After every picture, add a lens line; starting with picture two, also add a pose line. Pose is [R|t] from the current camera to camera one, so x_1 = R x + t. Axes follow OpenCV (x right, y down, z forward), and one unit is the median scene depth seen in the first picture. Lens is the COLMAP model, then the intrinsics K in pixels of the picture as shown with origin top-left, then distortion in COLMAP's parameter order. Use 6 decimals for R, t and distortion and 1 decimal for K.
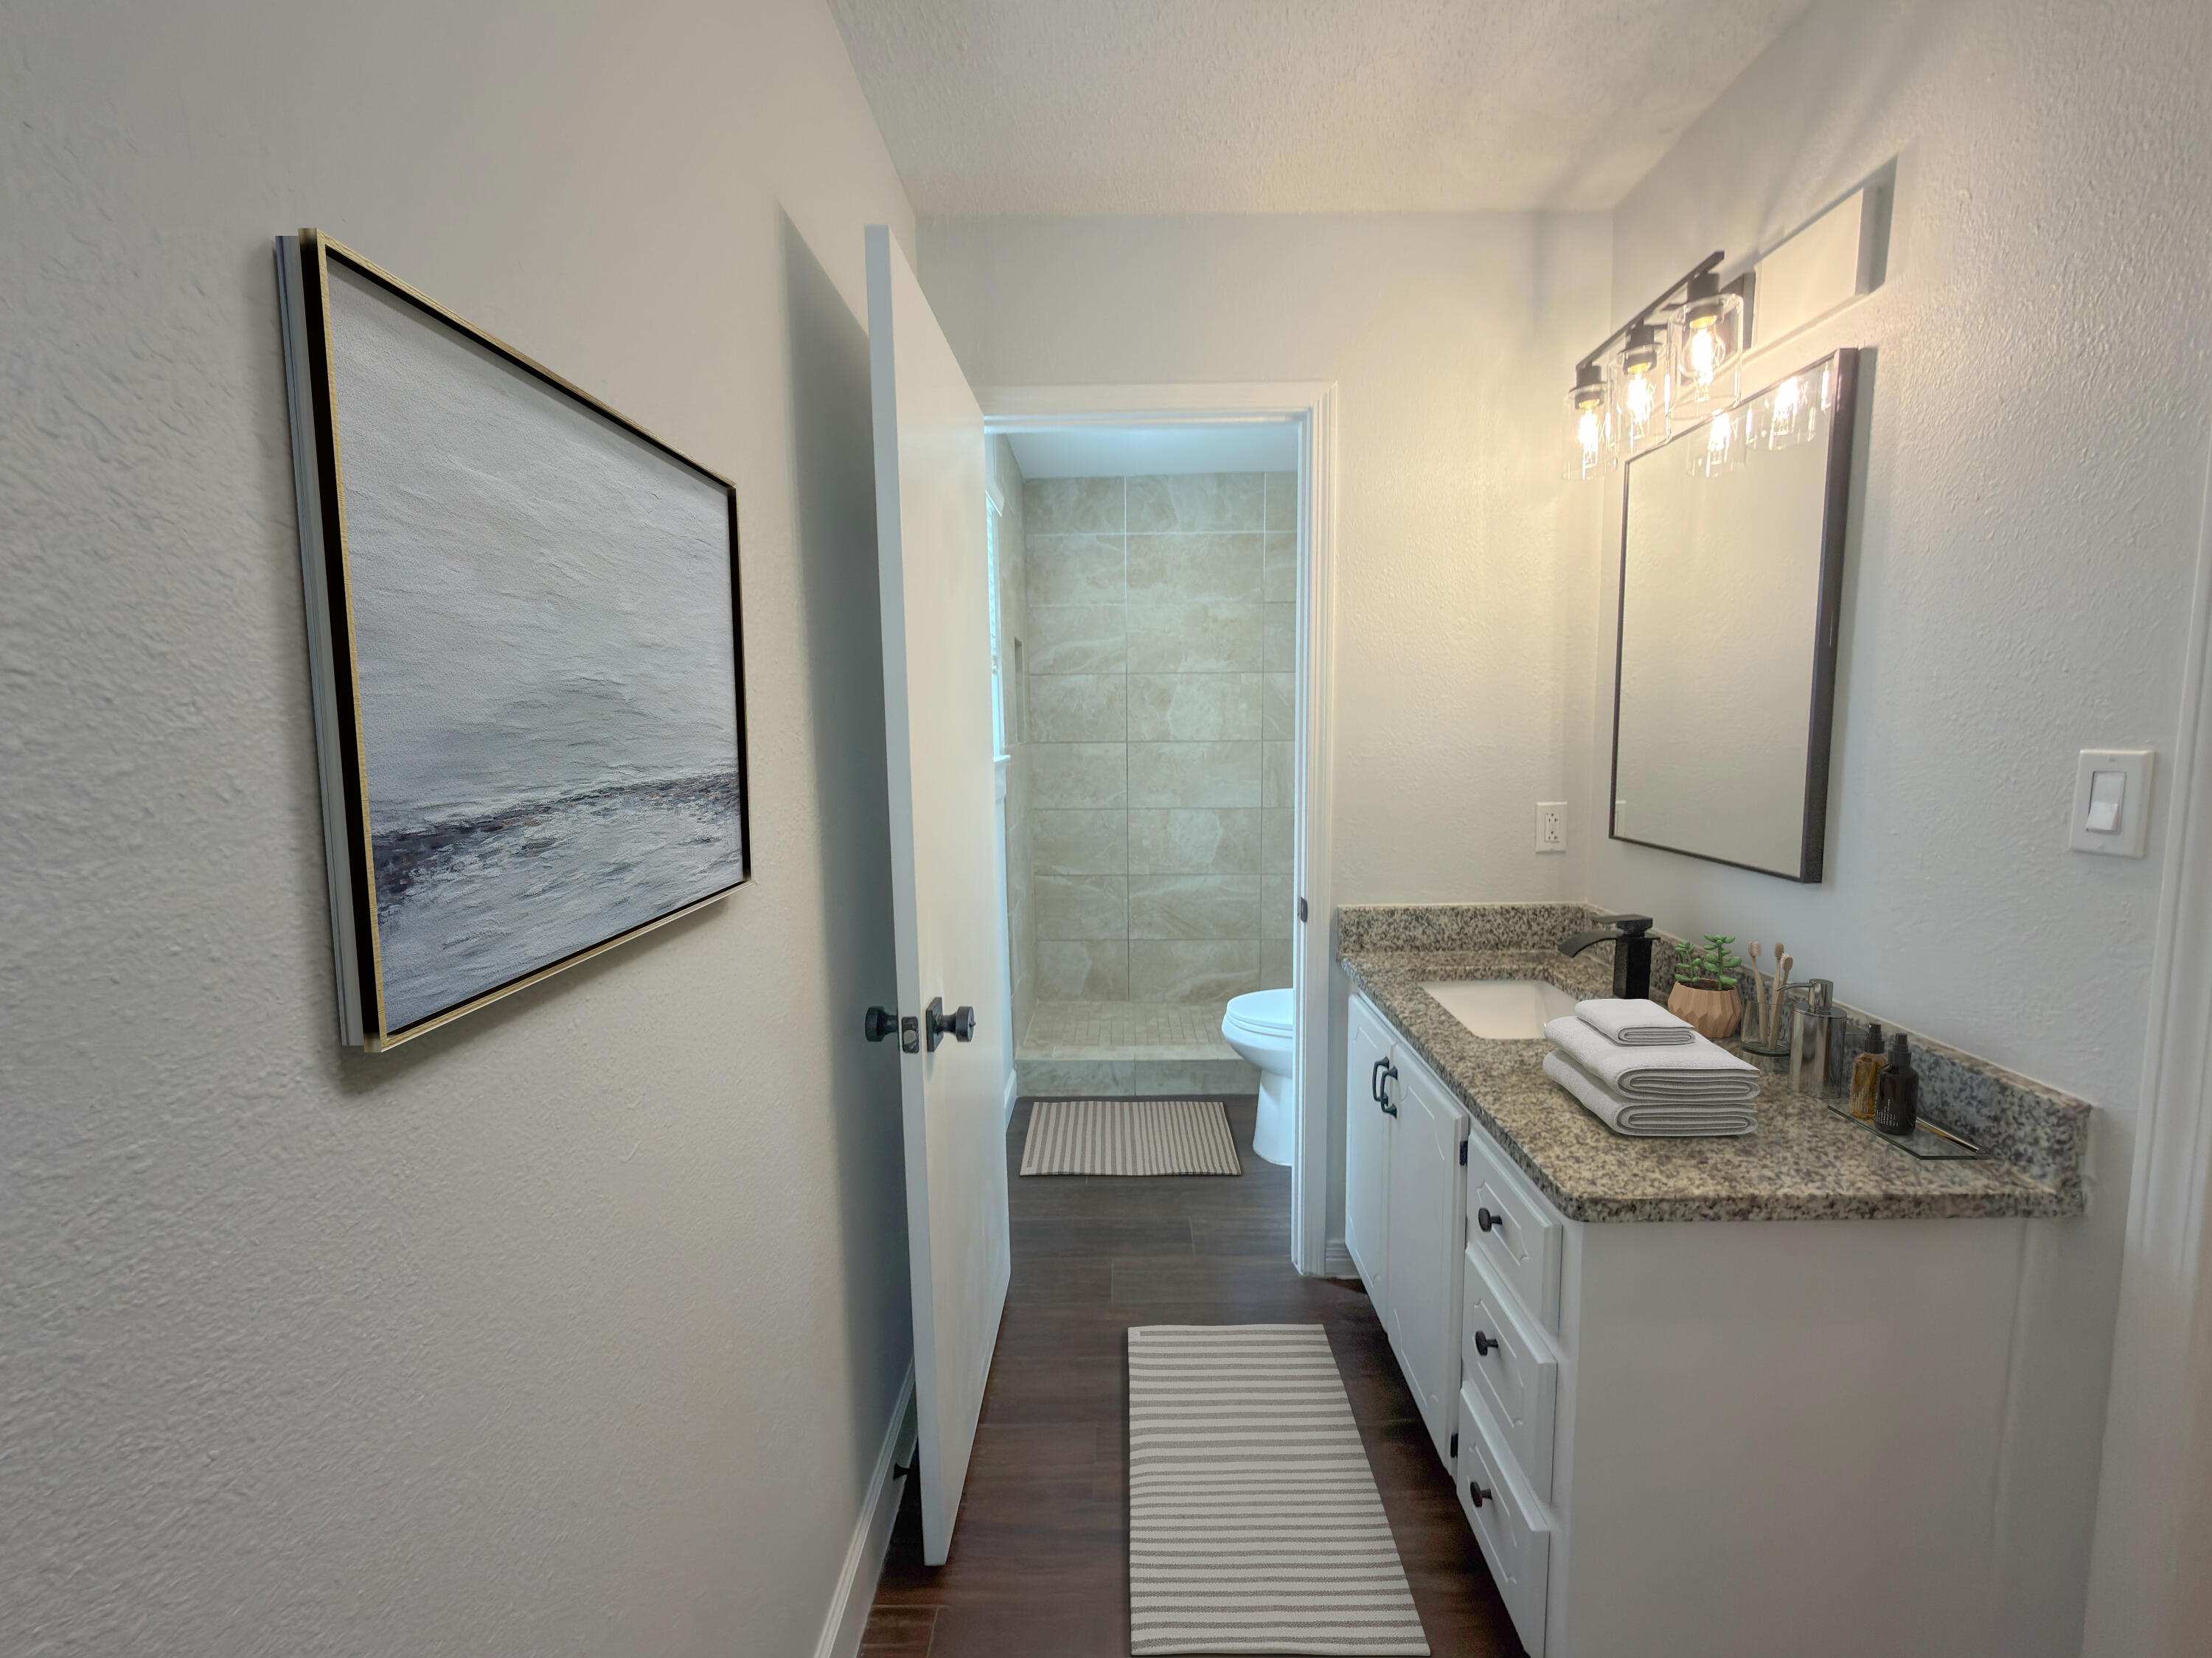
lens RADIAL K [[878.3, 0, 1111.1], [0, 878.3, 825.2], [0, 0, 1]] dist [-0.001211, -0.000195]
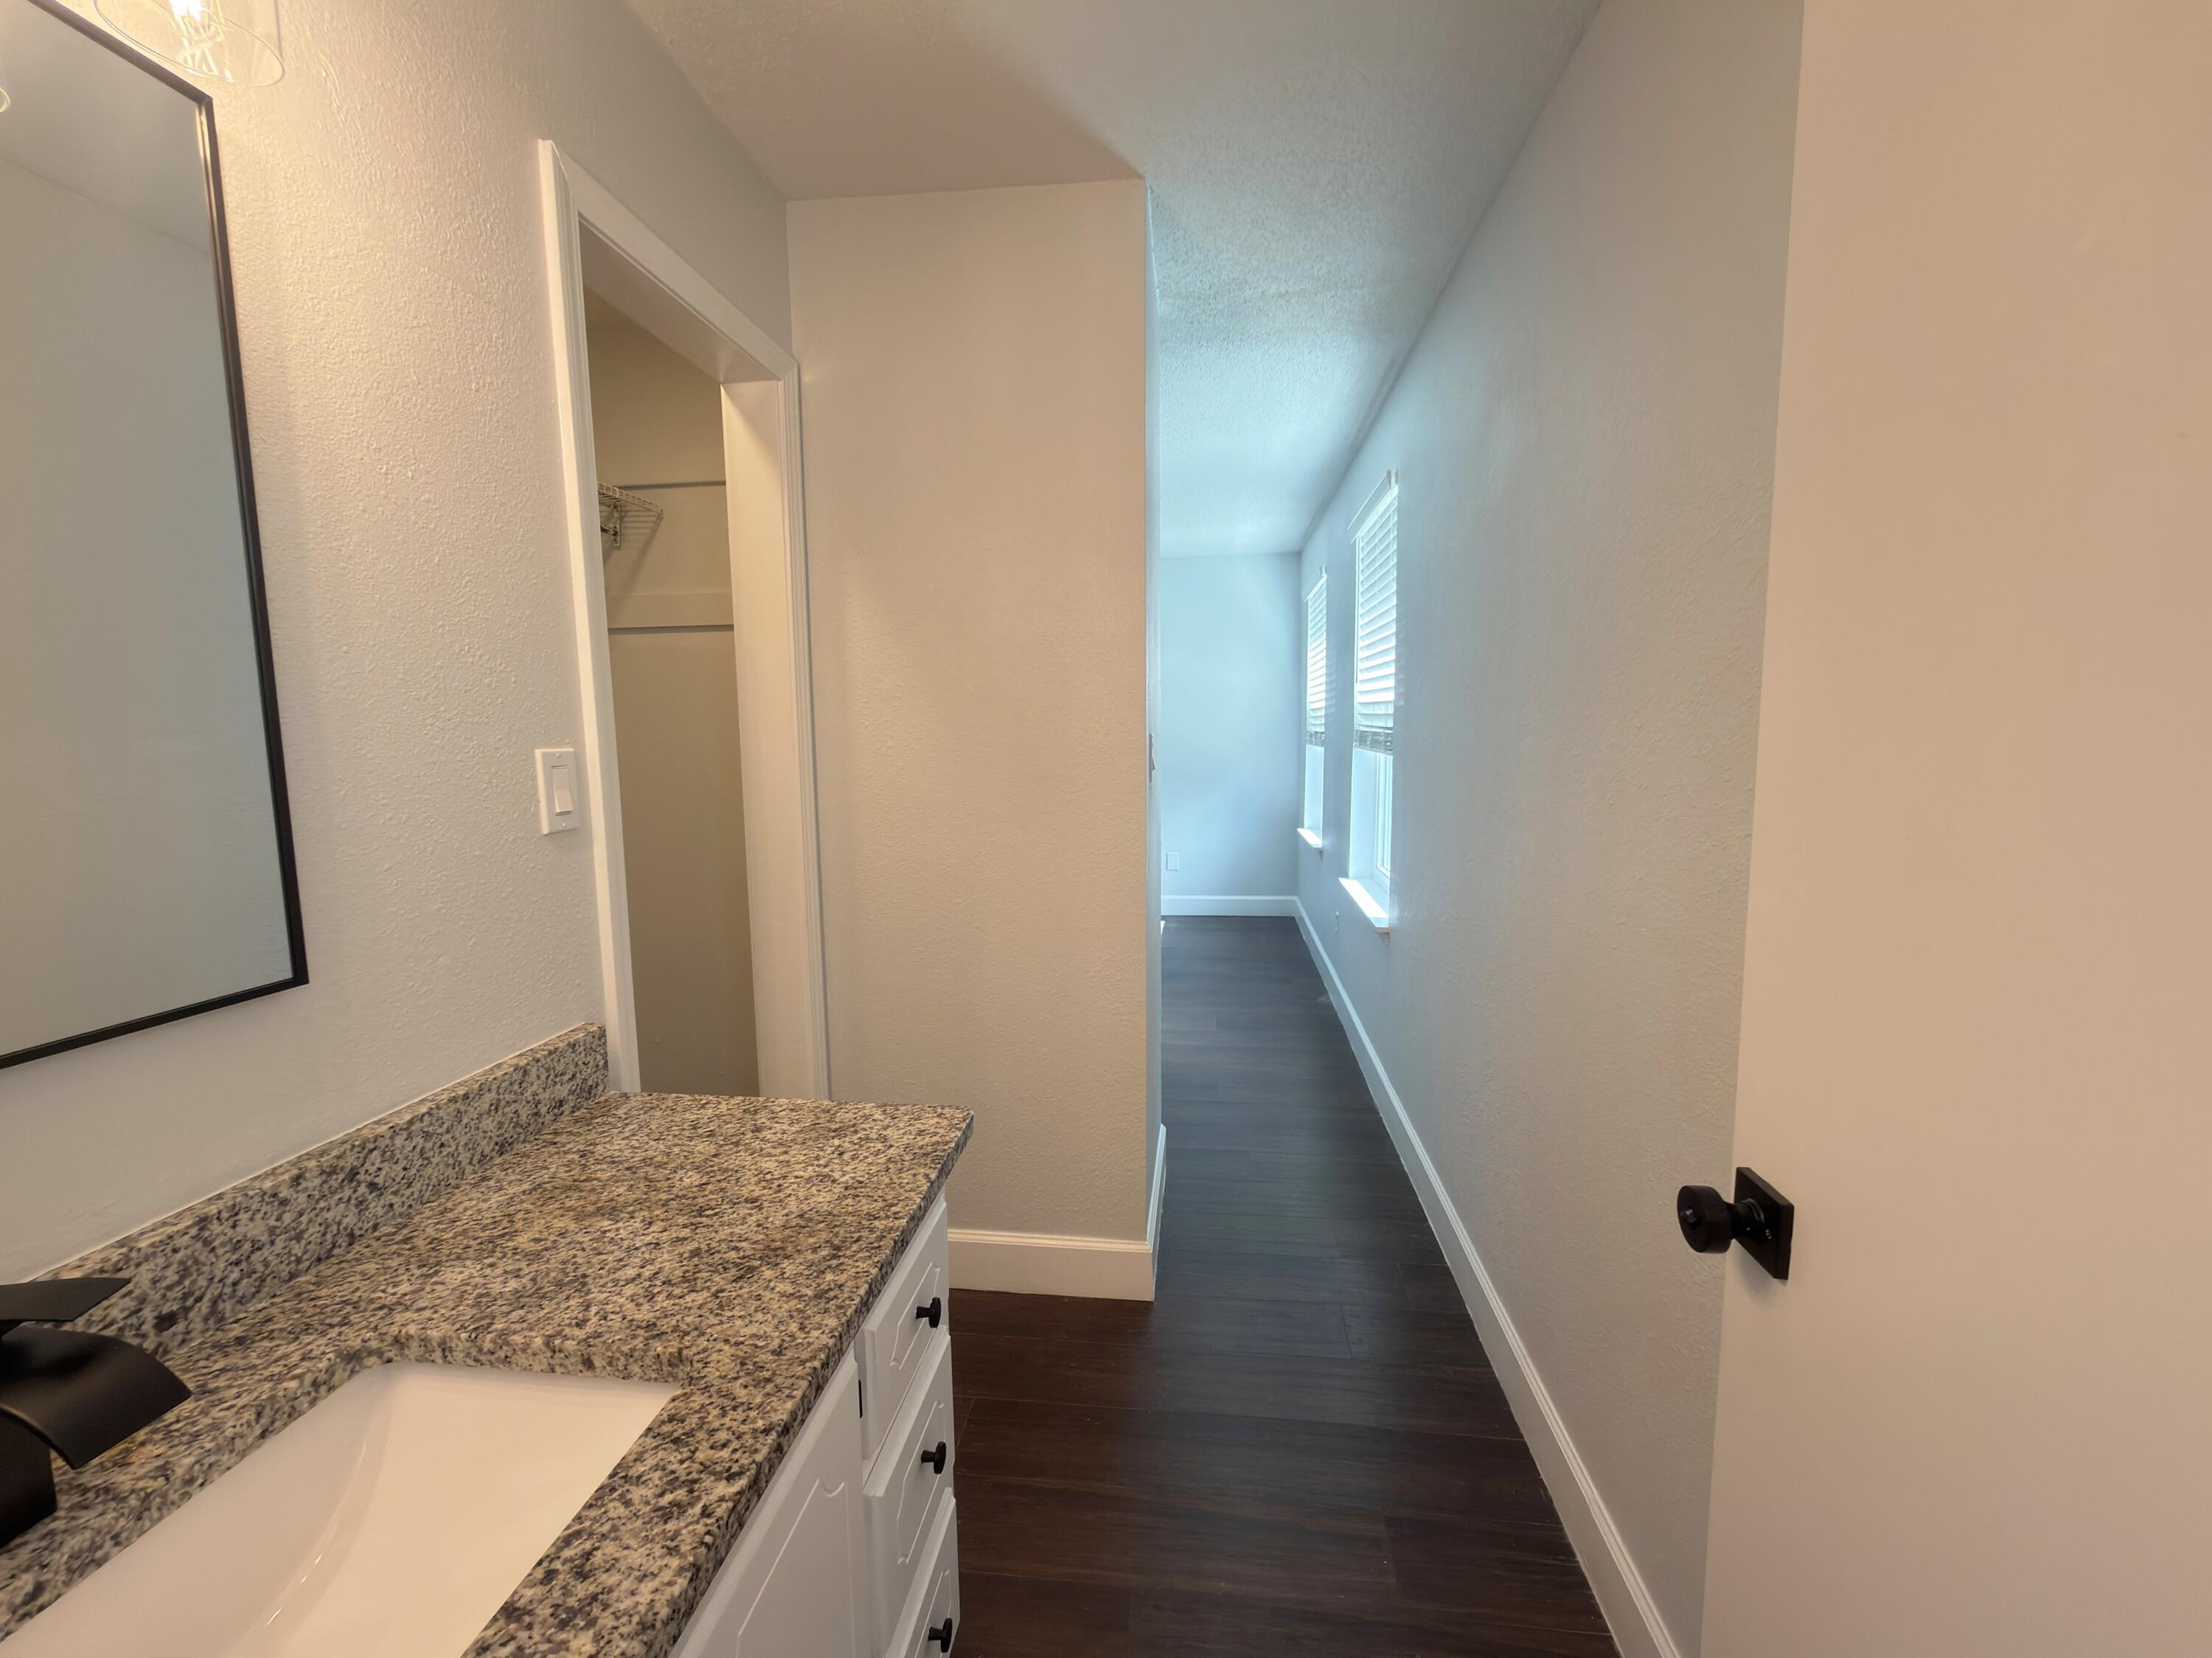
lens RADIAL K [[878.3, 0, 1111.1], [0, 878.3, 825.2], [0, 0, 1]] dist [-0.001211, -0.000195]
pose [[-0.994685, 0.020067, 0.100985, 0.187226], [0.041935, 0.974743, 0.219356, -0.190466], [-0.094033, 0.222425, -0.970405, 1.861493]]
